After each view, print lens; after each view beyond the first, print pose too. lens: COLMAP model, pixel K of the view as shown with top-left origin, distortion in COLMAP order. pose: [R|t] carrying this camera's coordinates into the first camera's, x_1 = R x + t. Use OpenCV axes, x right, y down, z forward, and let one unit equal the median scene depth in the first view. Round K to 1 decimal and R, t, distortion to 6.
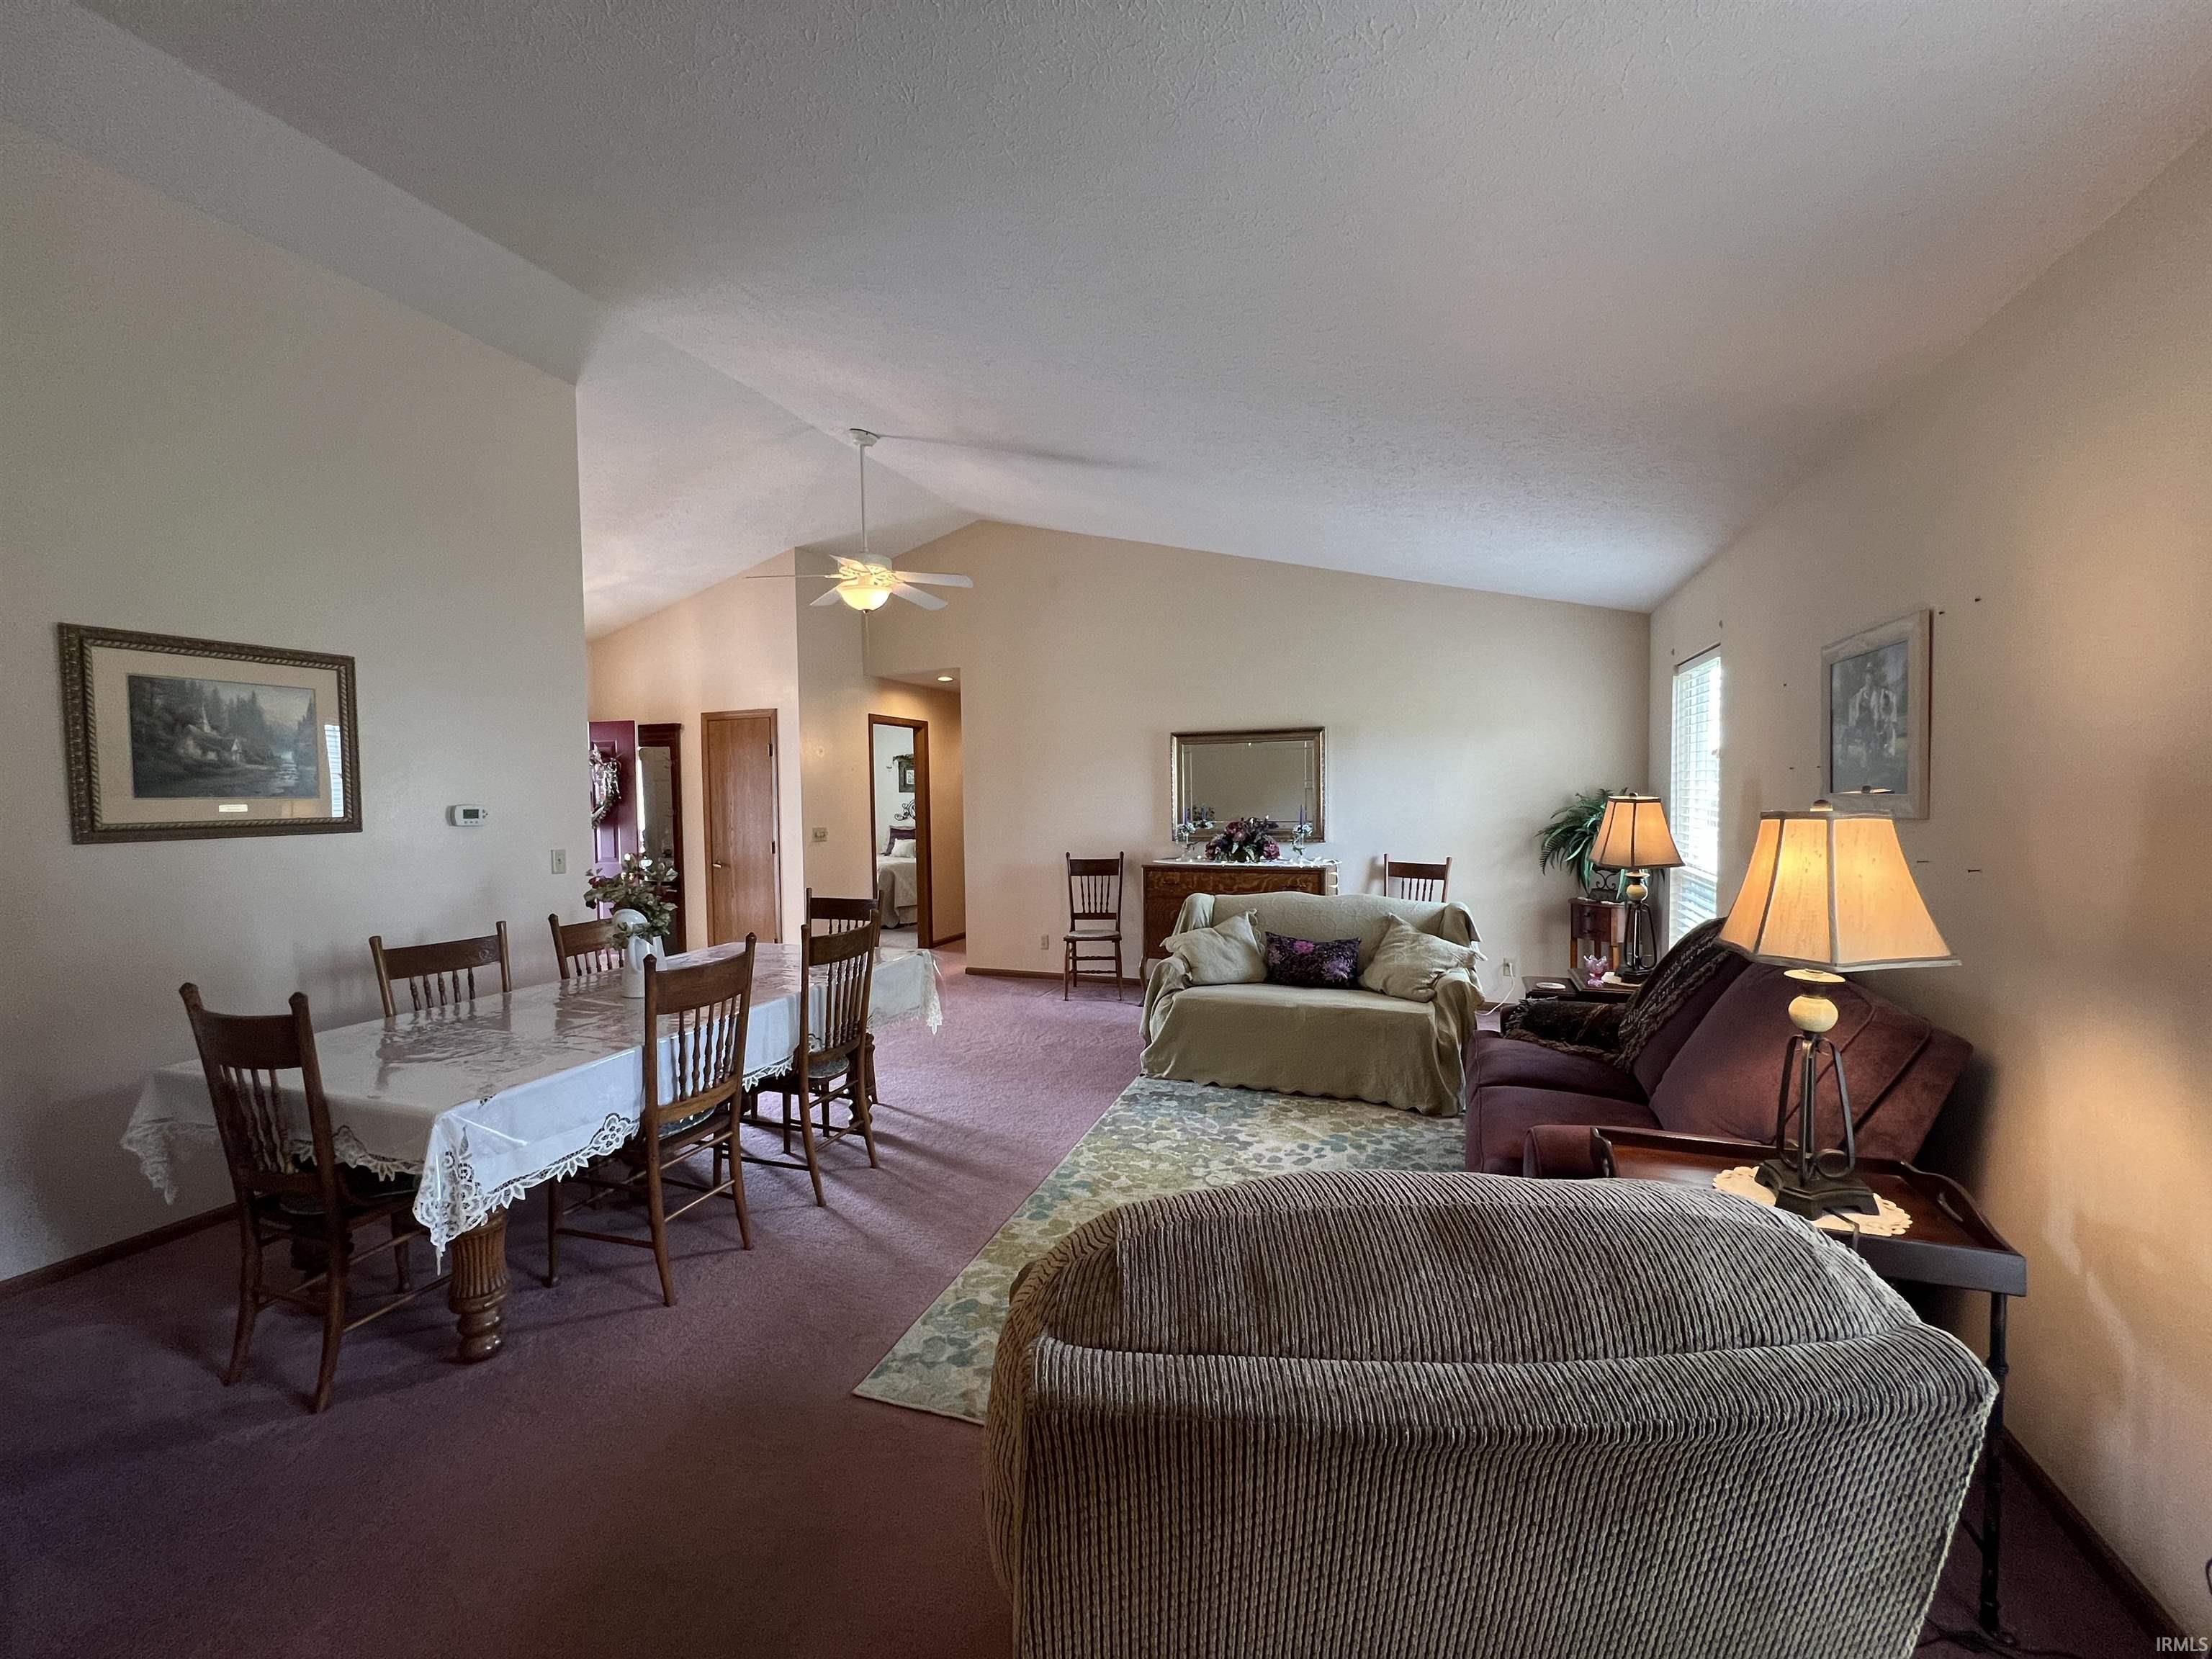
lens RADIAL K [[885.8, 0, 1114.5], [0, 885.8, 839.7], [0, 0, 1]] dist [-0.003036, 0.000056]
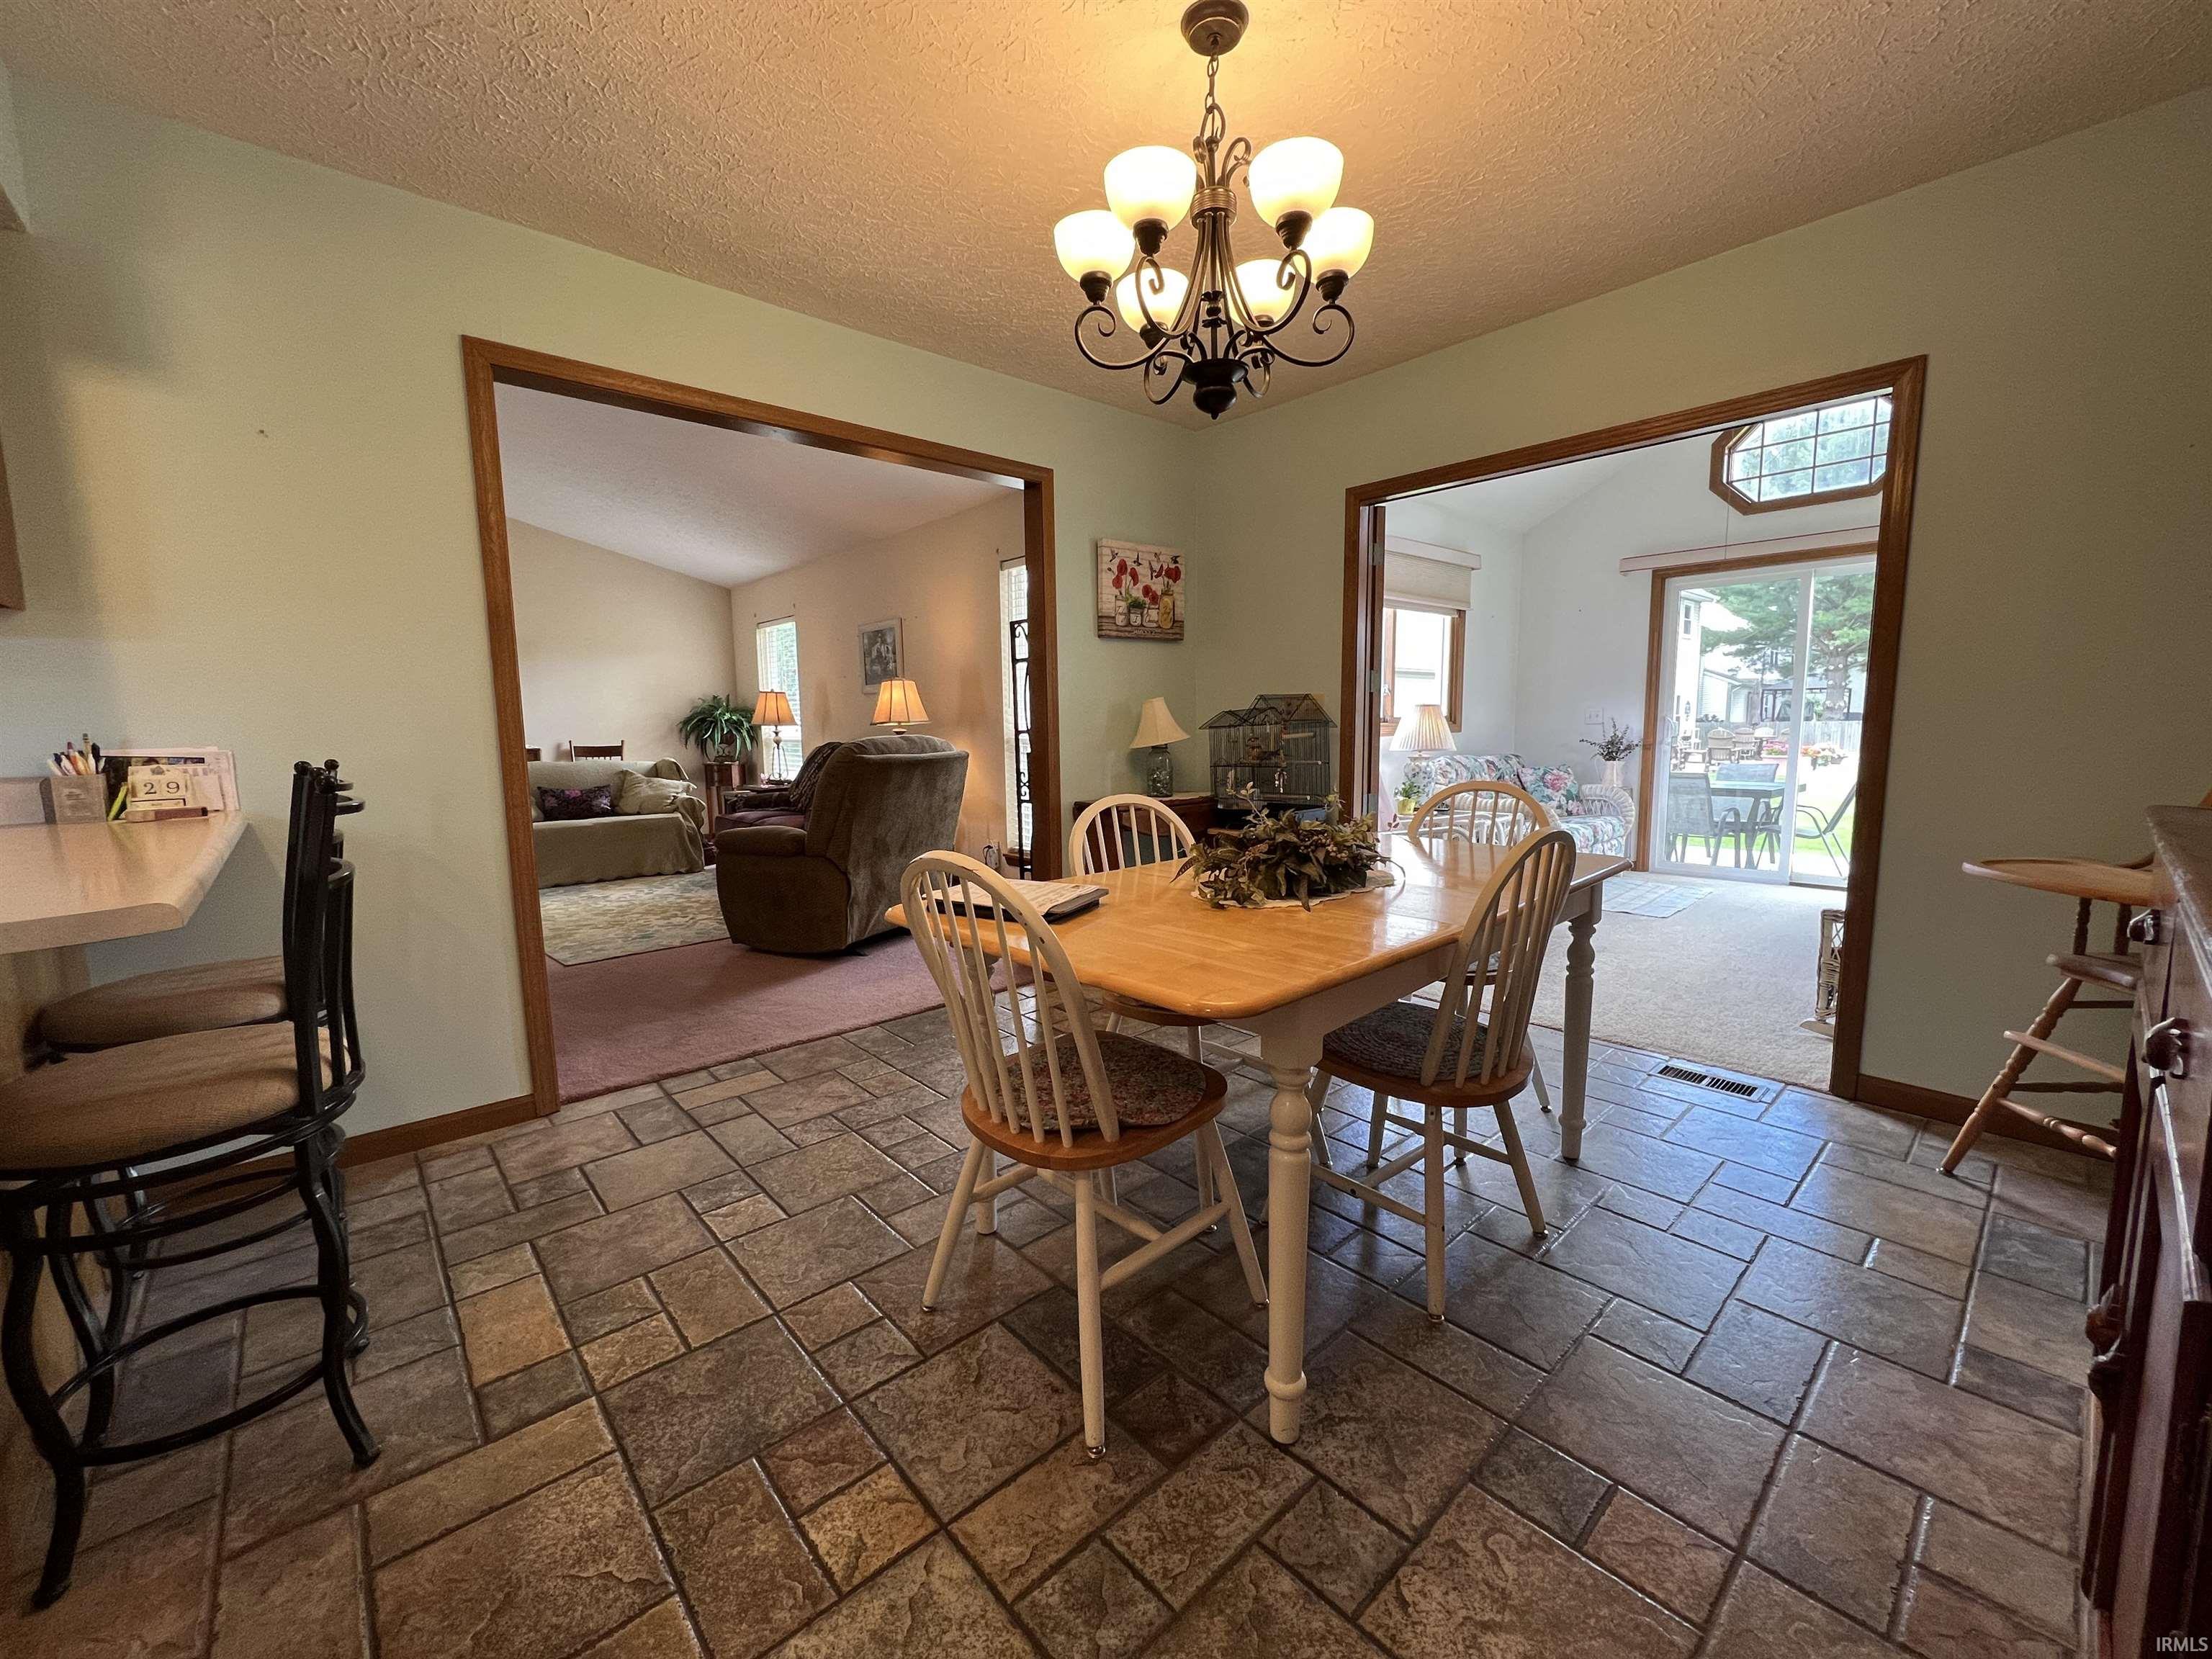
lens RADIAL K [[885.8, 0, 1099.4], [0, 885.8, 822.7], [0, 0, 1]] dist [-0.003036, 0.000056]
pose [[0.460805, -0.093240, 0.882590, -0.778919], [0.056631, 0.995529, 0.075603, 0.124986], [-0.885693, 0.015144, 0.464024, -0.510055]]
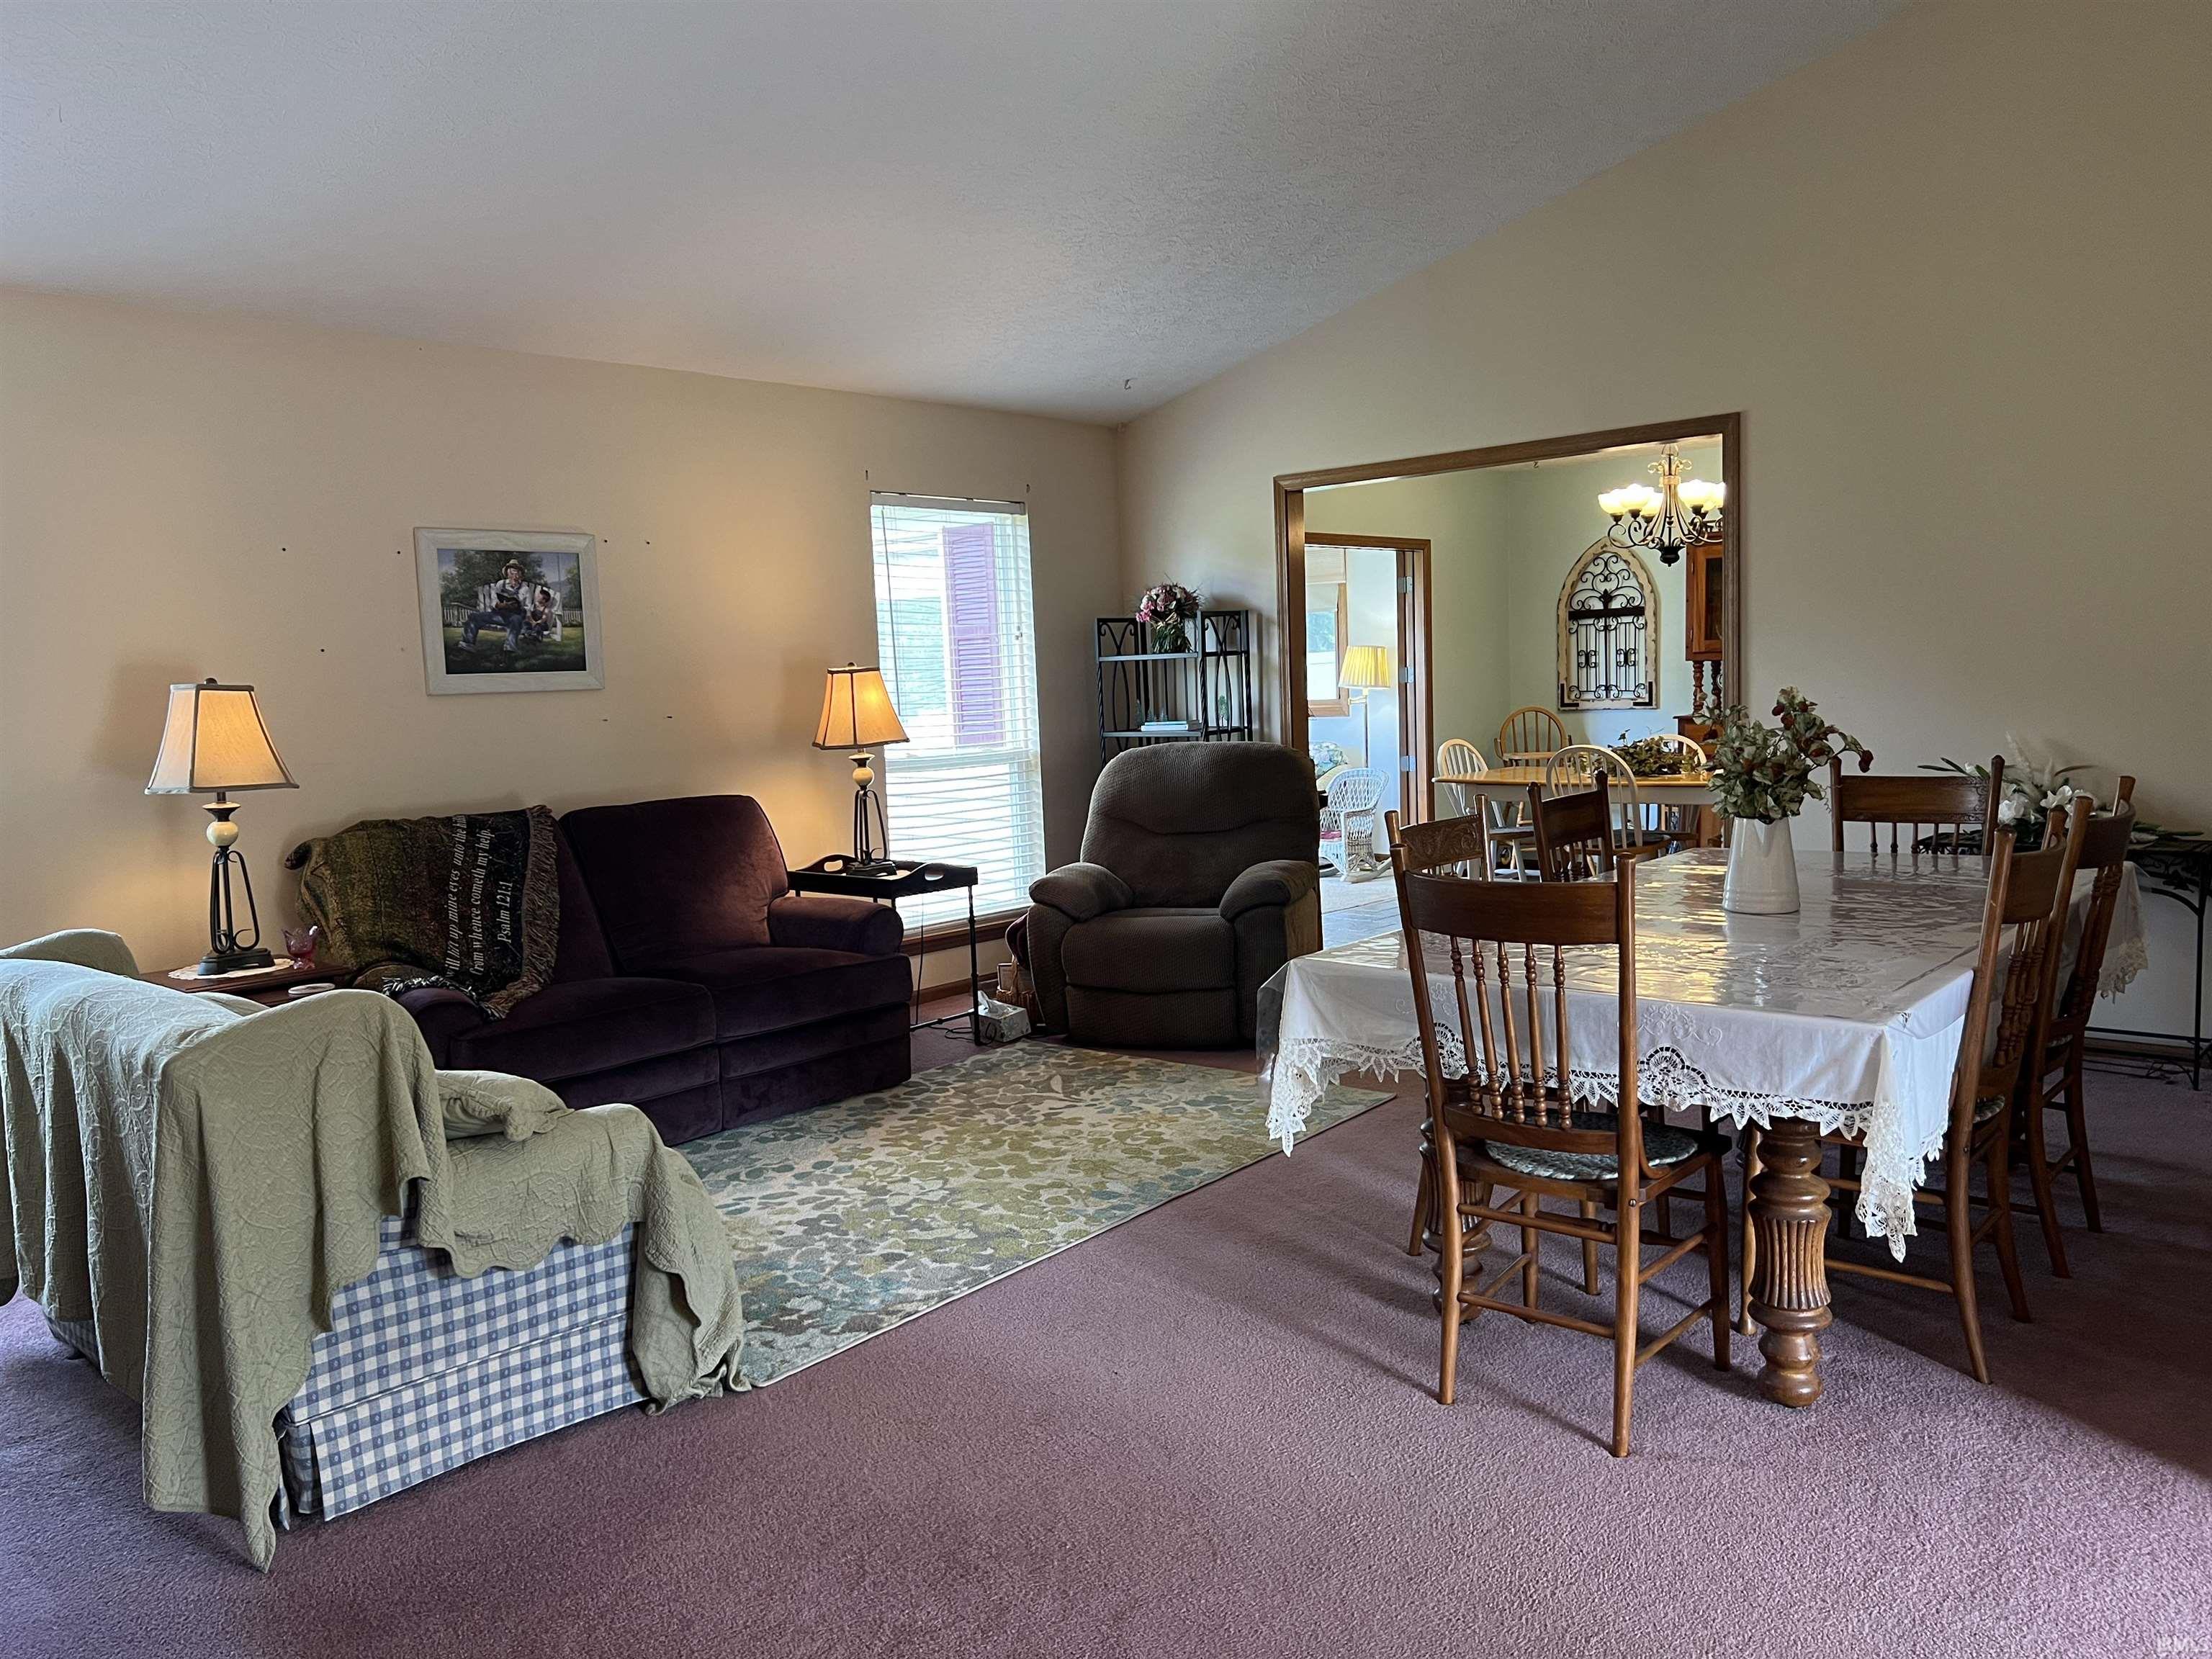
lens RADIAL K [[1671.4, 0, 1096.3], [0, 1671.4, 842.8], [0, 0, 1]] dist [0.039123, -0.042416]
pose [[-0.930562, 0.019121, 0.365635, -0.419022], [0.076311, 0.986833, 0.142608, -0.056187], [-0.358094, 0.160607, -0.919769, 1.770334]]
